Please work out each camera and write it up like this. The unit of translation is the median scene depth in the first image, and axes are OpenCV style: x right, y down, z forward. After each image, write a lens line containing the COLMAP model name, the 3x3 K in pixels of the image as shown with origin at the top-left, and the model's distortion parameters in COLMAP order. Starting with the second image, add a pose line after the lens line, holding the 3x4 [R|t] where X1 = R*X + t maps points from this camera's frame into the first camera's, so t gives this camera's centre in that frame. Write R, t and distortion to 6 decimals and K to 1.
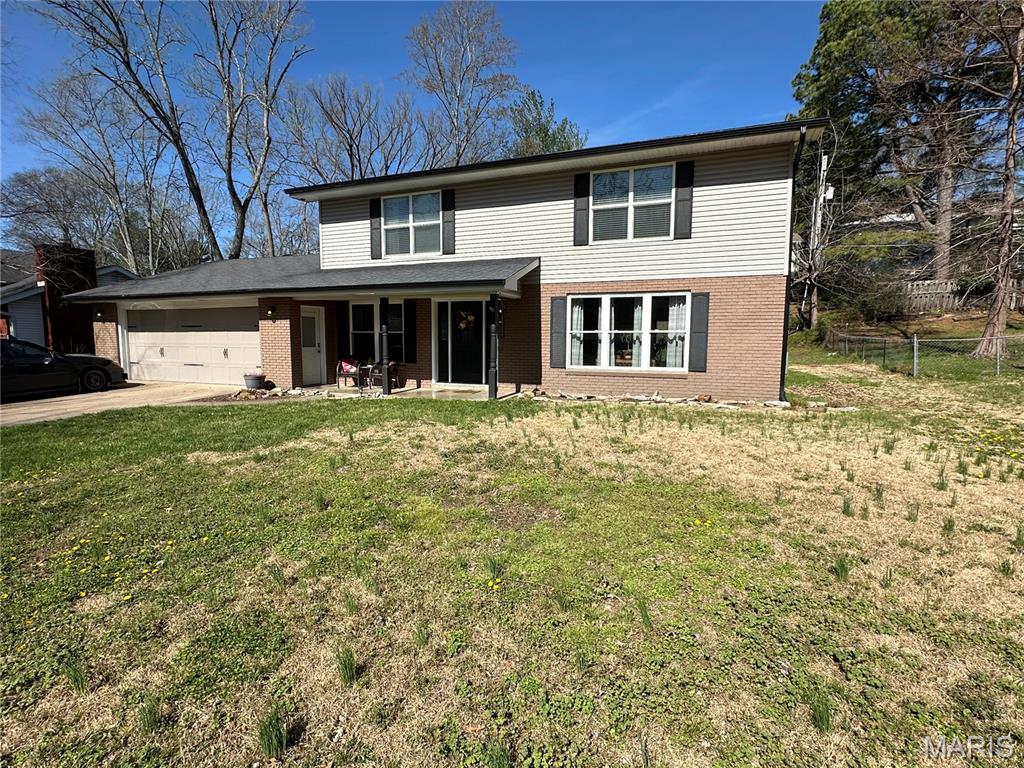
lens RADIAL K [[506.2, 0, 511.1], [0, 506.2, 383.8], [0, 0, 1]] dist [0.000306, 0.000004]
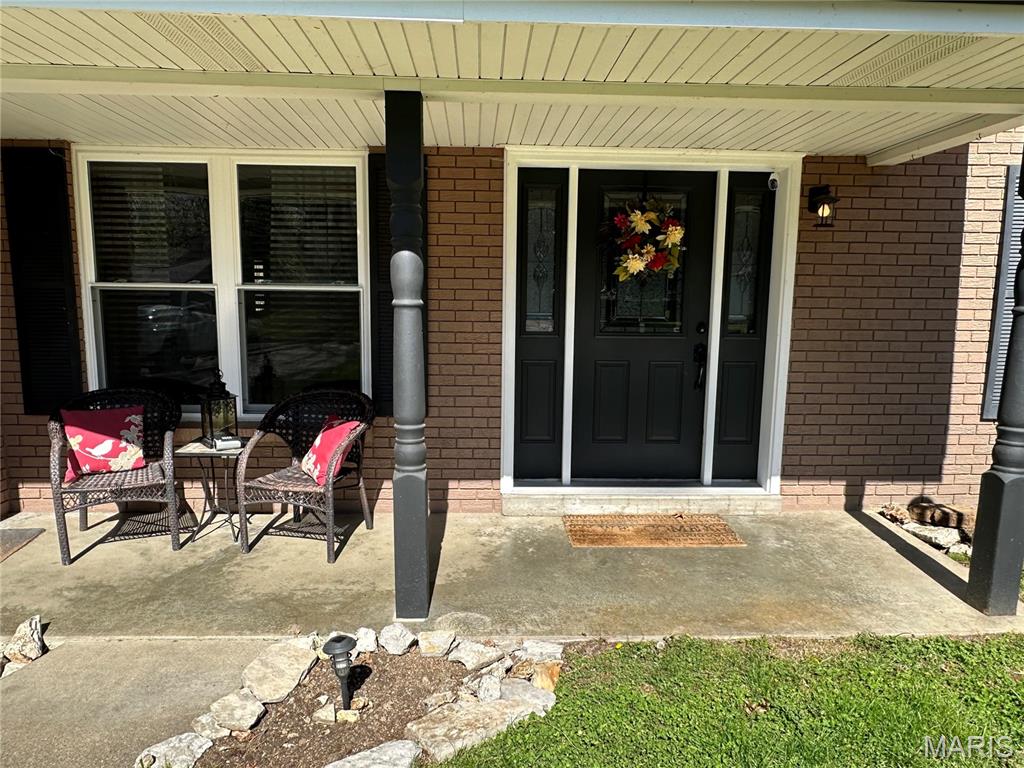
lens RADIAL K [[684.3, 0, 509.4], [0, 684.3, 386.4], [0, 0, 1]] dist [-0.000769, -0.000145]
pose [[0.921798, -0.050473, 0.384370, -0.280986], [0.030931, 0.997903, 0.056860, -0.073808], [-0.386434, -0.040524, 0.921426, 0.686425]]
